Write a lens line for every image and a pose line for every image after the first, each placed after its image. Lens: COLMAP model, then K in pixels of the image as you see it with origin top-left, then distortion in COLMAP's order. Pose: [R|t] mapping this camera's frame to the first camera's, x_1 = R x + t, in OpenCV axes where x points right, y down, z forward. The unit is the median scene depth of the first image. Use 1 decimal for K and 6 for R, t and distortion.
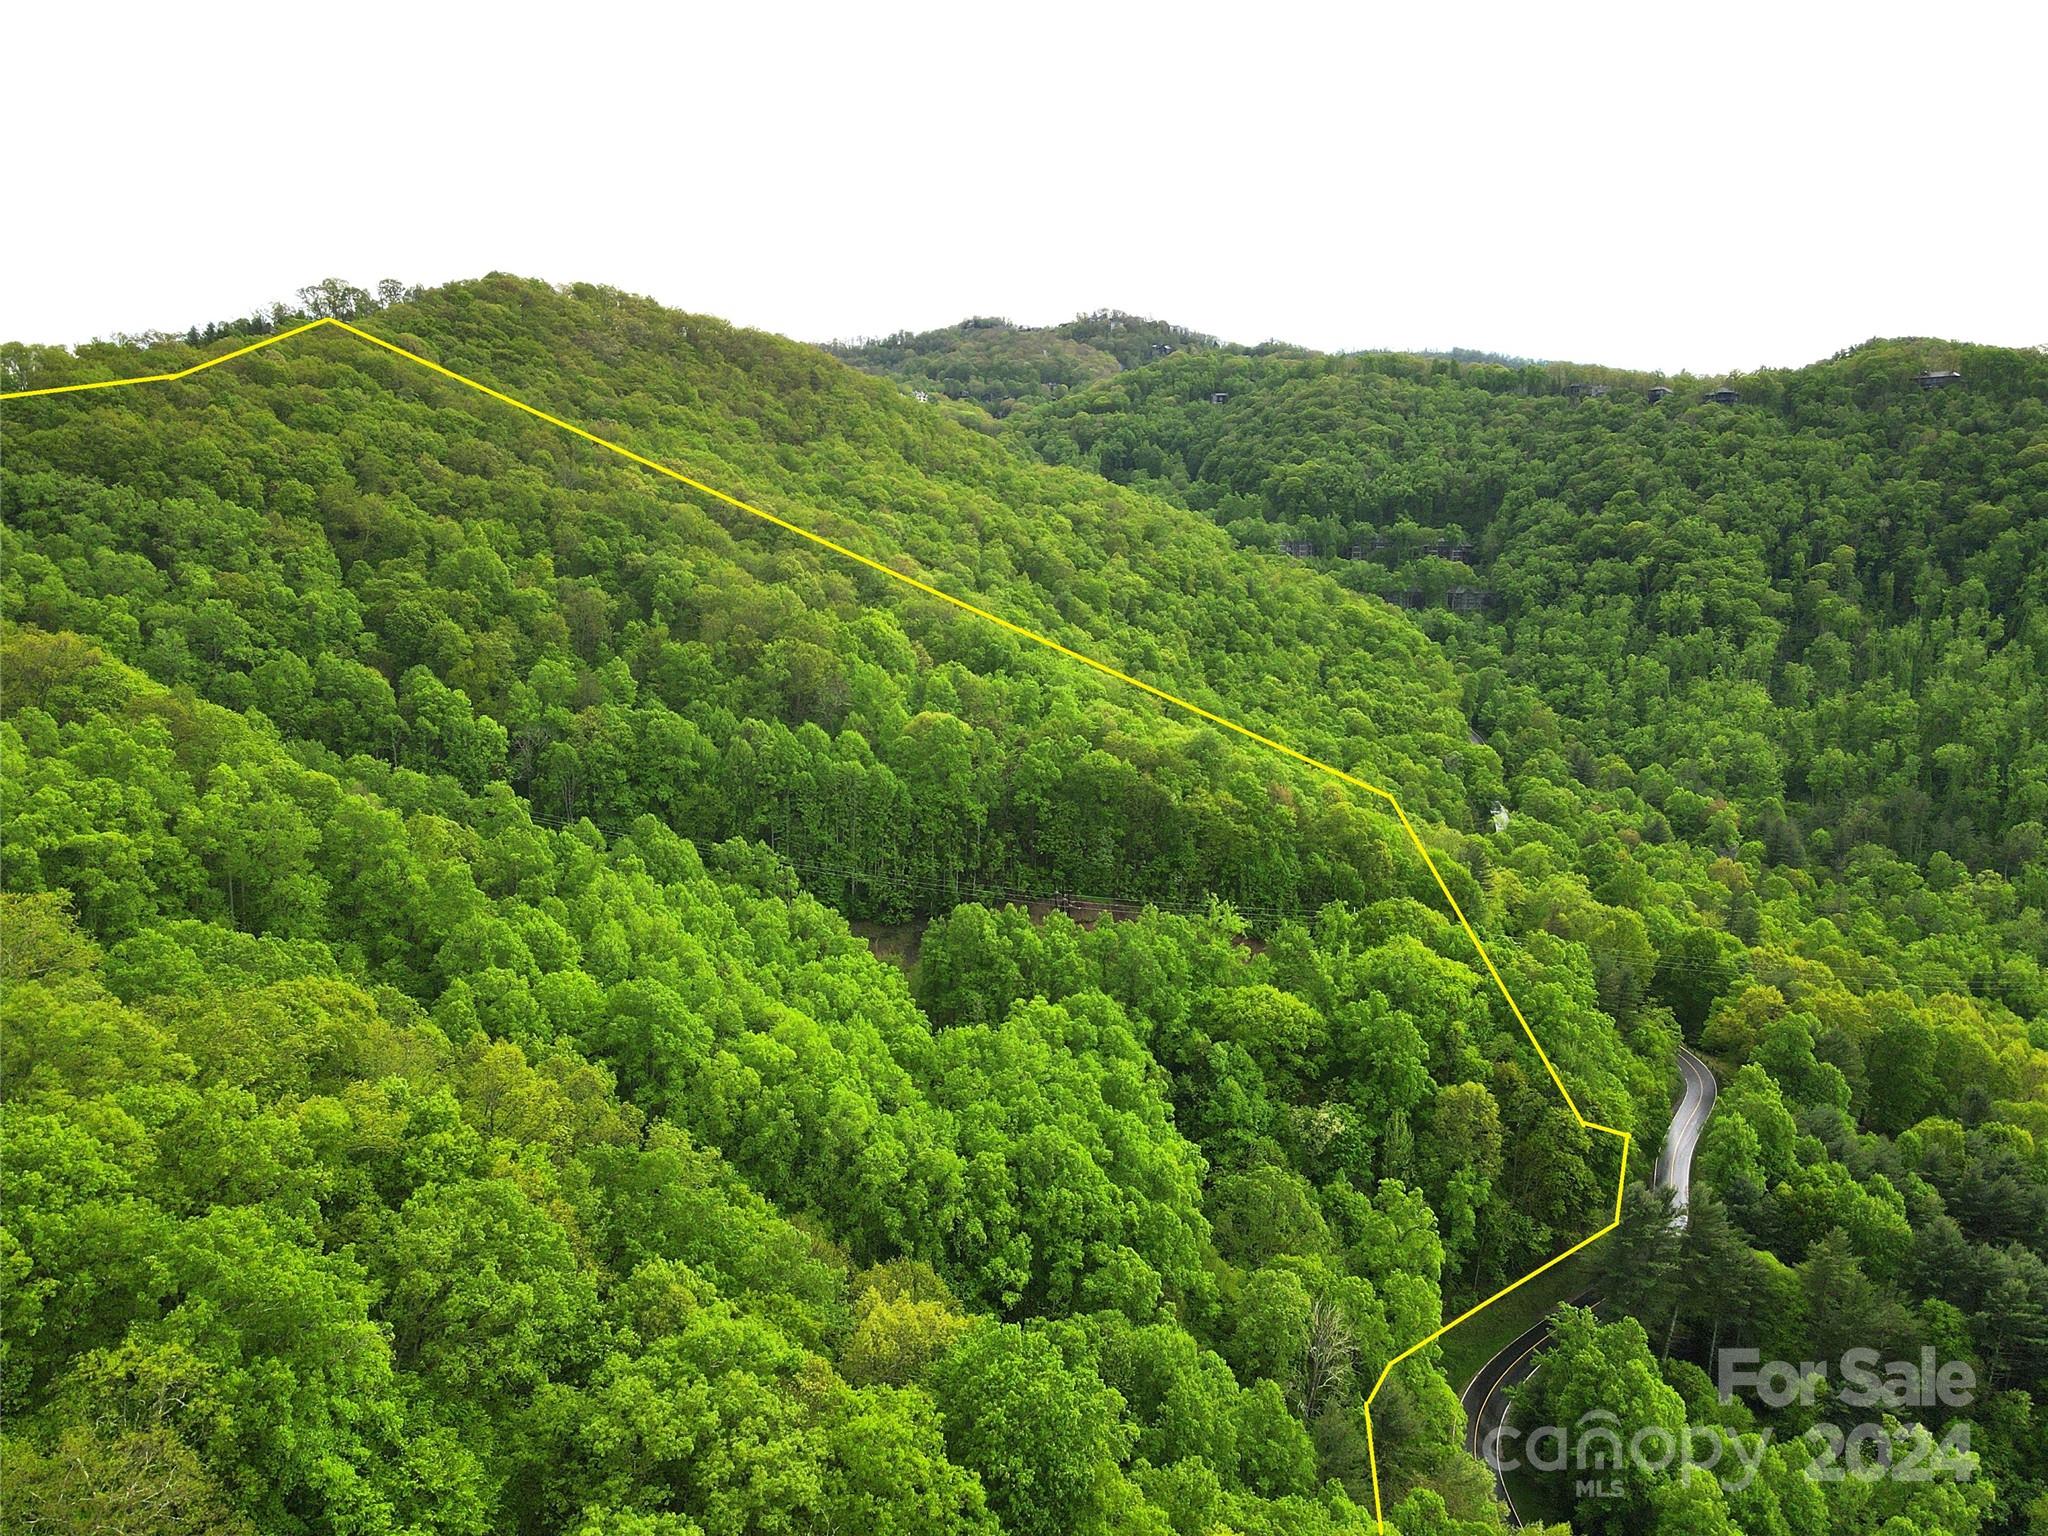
lens RADIAL K [[1506.0, 0, 1006.8], [0, 1506.0, 763.2], [0, 0, 1]] dist [0.008386, 0.011115]
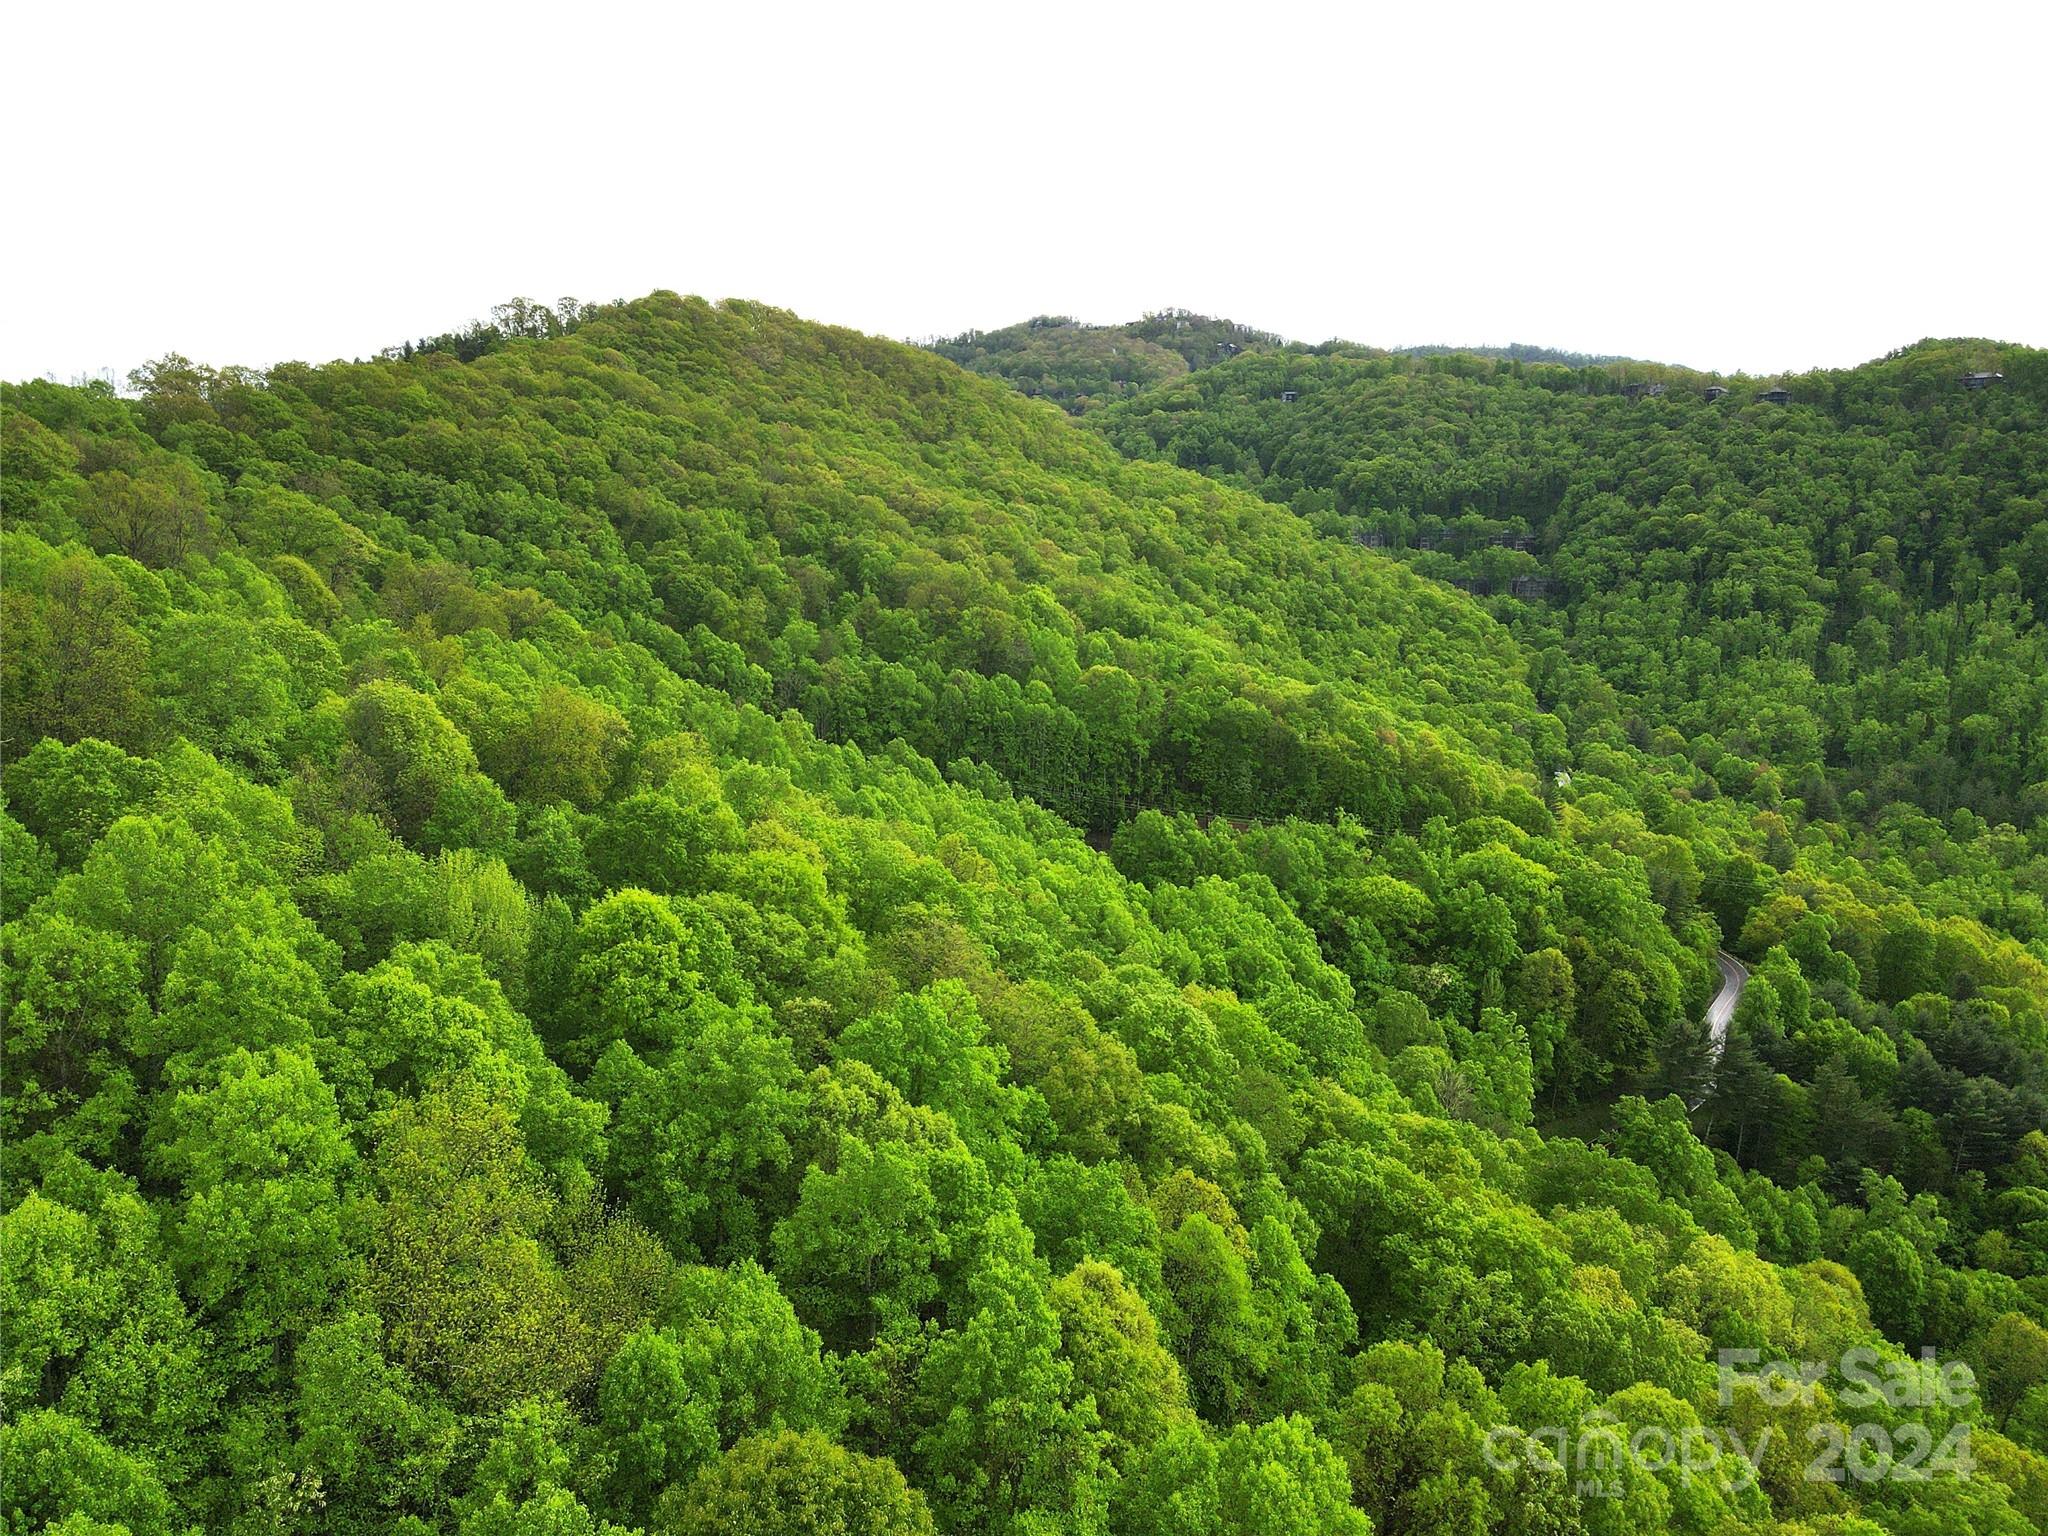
lens RADIAL K [[1506.0, 0, 1006.8], [0, 1506.0, 763.2], [0, 0, 1]] dist [0.008386, 0.011115]
pose [[0.999498, 0.006506, -0.031005, -0.044825], [-0.006390, 0.999972, 0.003828, 0.020689], [0.031029, -0.003628, 0.999512, -0.114100]]
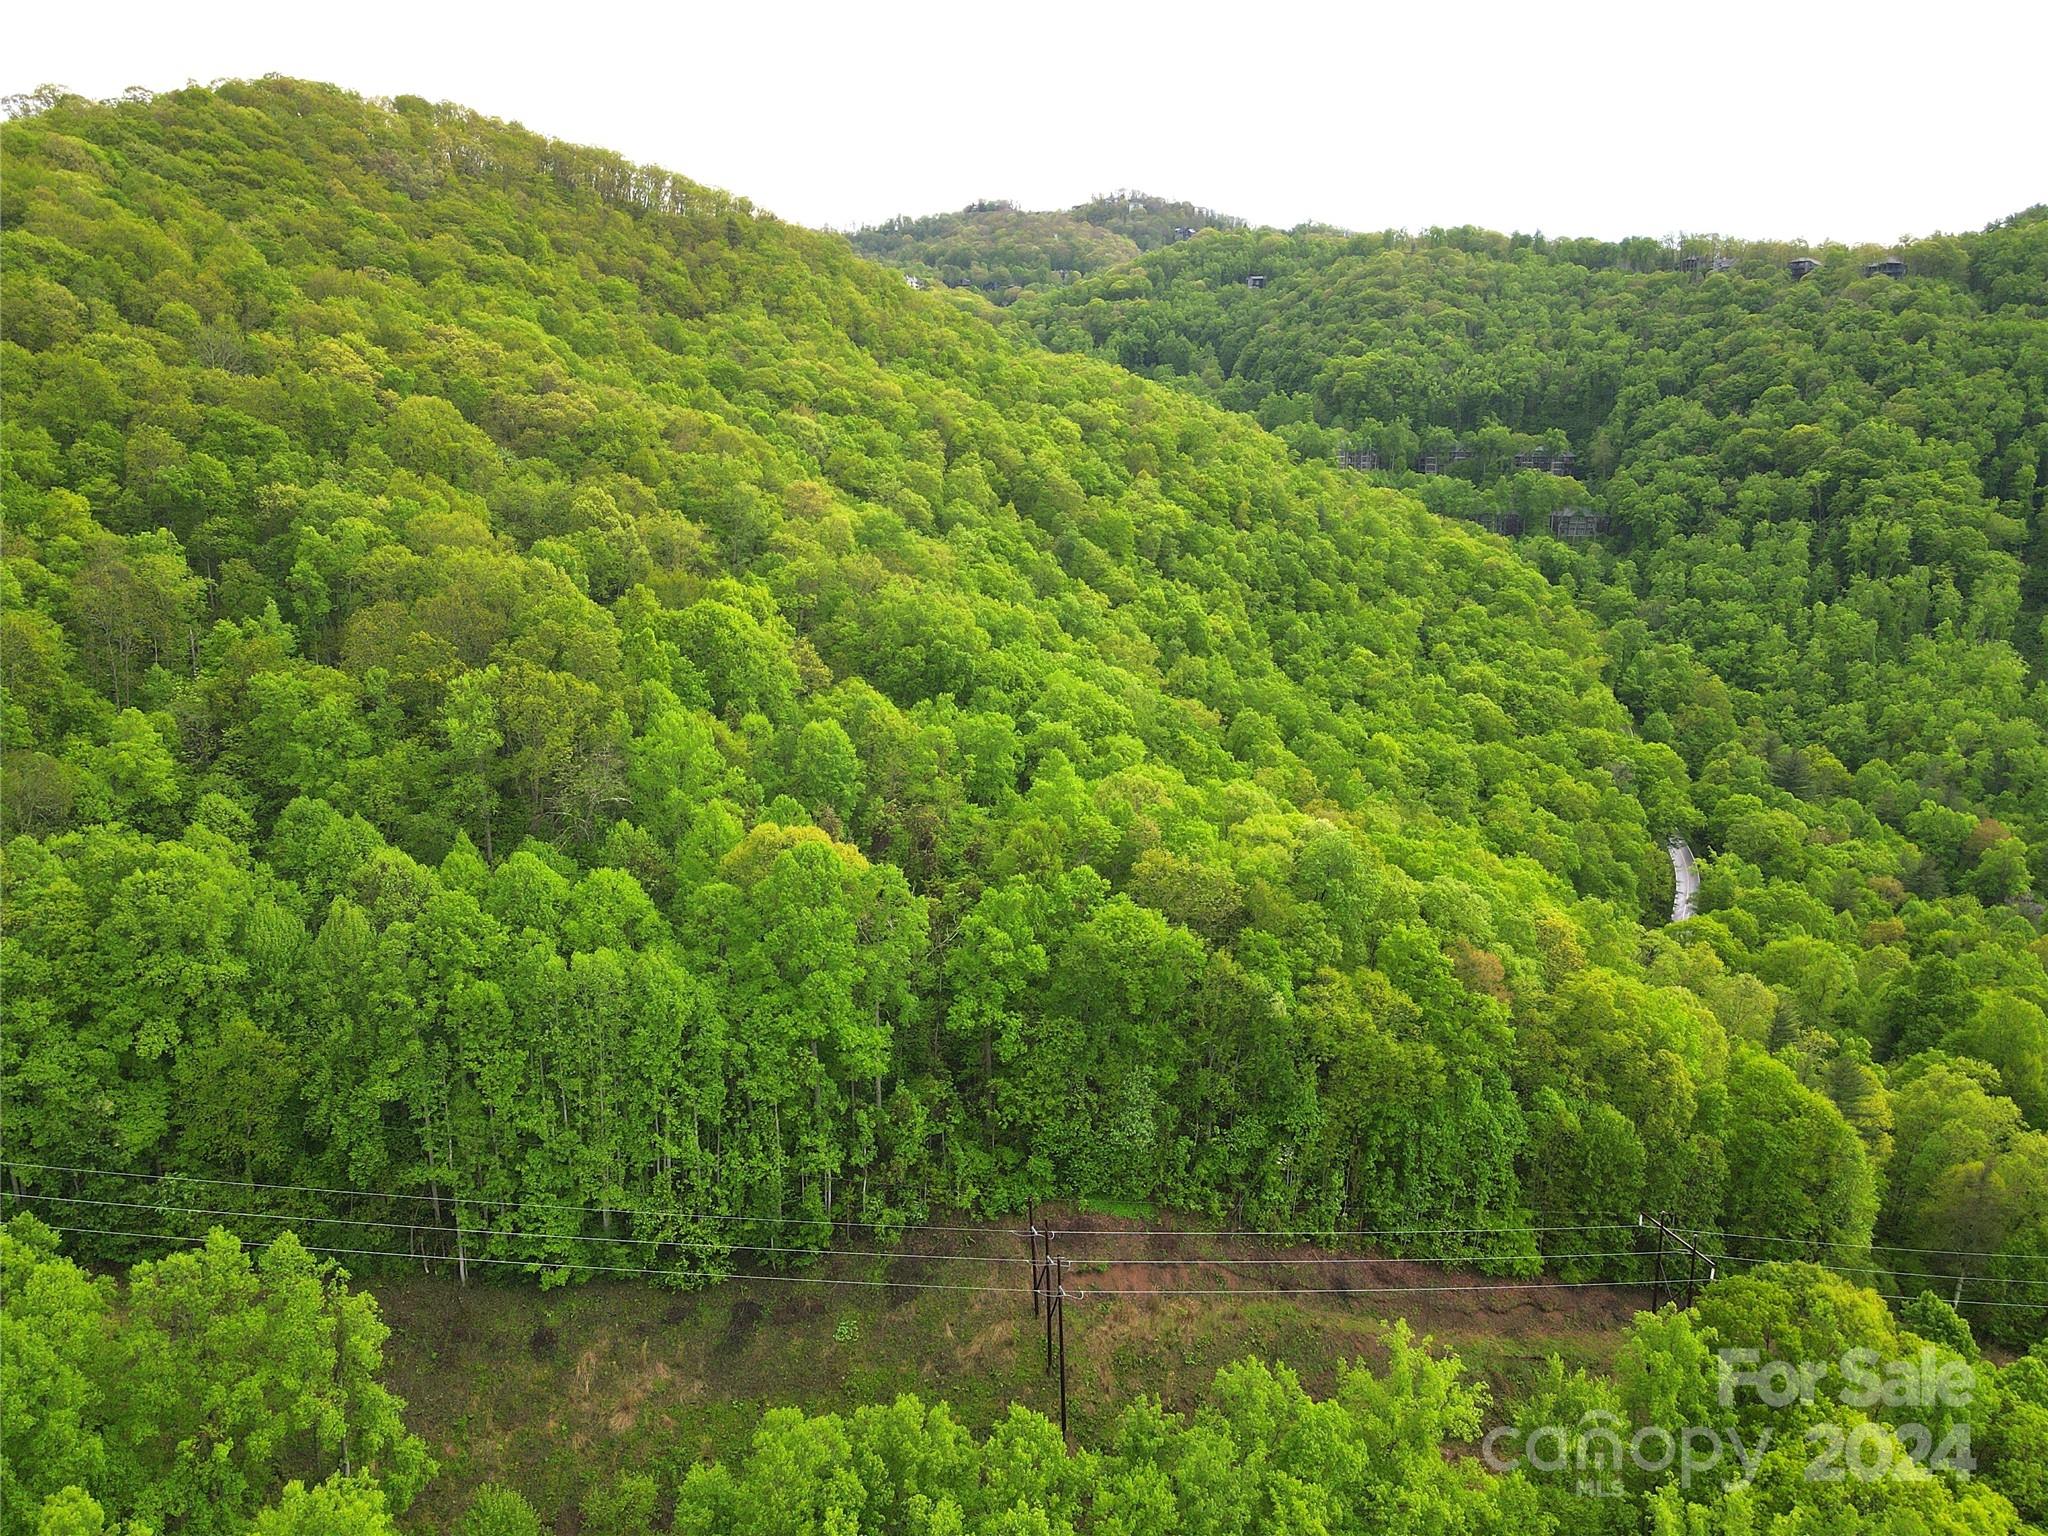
lens RADIAL K [[1506.0, 0, 1006.8], [0, 1506.0, 763.2], [0, 0, 1]] dist [0.008386, 0.011115]
pose [[0.999958, 0.000426, -0.009155, 0.013866], [0.000130, 0.998163, 0.060584, -0.041891], [0.009164, -0.060583, 0.998121, 0.260483]]
